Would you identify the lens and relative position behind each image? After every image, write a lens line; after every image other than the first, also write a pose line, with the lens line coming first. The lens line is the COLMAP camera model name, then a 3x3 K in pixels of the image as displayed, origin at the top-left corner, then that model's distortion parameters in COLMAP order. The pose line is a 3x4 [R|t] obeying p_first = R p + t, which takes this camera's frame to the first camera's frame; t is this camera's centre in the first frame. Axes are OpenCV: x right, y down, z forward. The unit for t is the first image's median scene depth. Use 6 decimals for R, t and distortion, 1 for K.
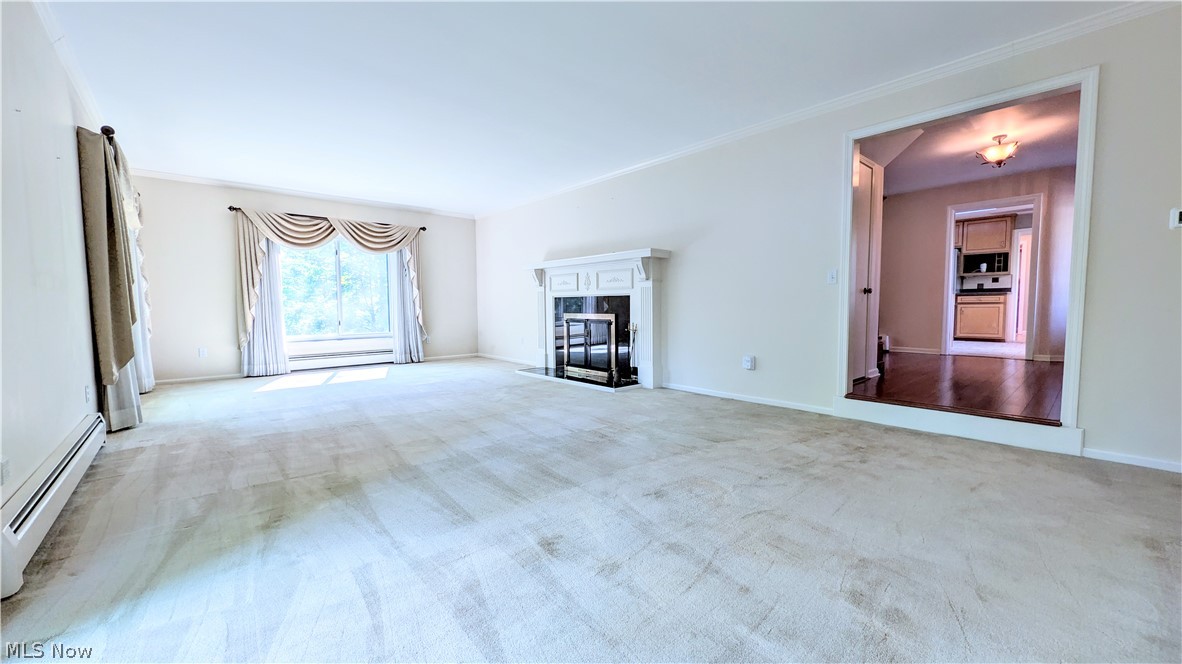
lens RADIAL K [[452.3, 0, 589.1], [0, 452.3, 332.7], [0, 0, 1]] dist [-0.000564, -0.000055]
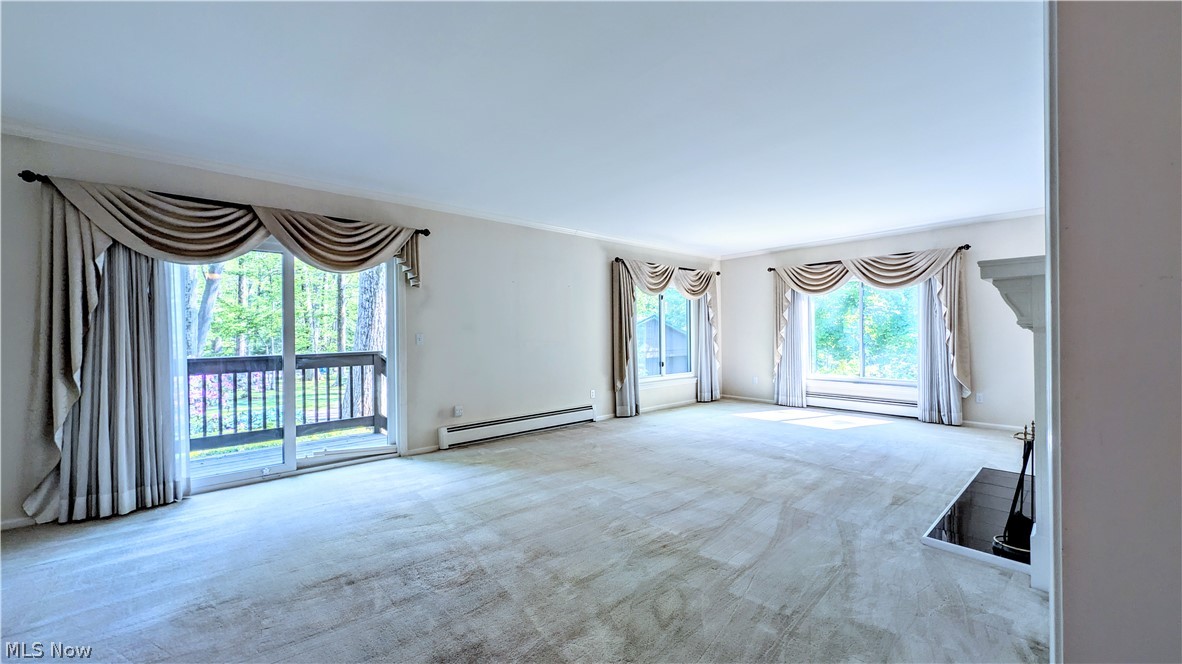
lens RADIAL K [[452.3, 0, 589.1], [0, 452.3, 332.7], [0, 0, 1]] dist [-0.000564, -0.000055]
pose [[-0.006474, 0.010677, -0.999922, 0.455293], [-0.051577, 0.998608, 0.010997, -0.079498], [0.998648, 0.051645, -0.005914, 0.474729]]
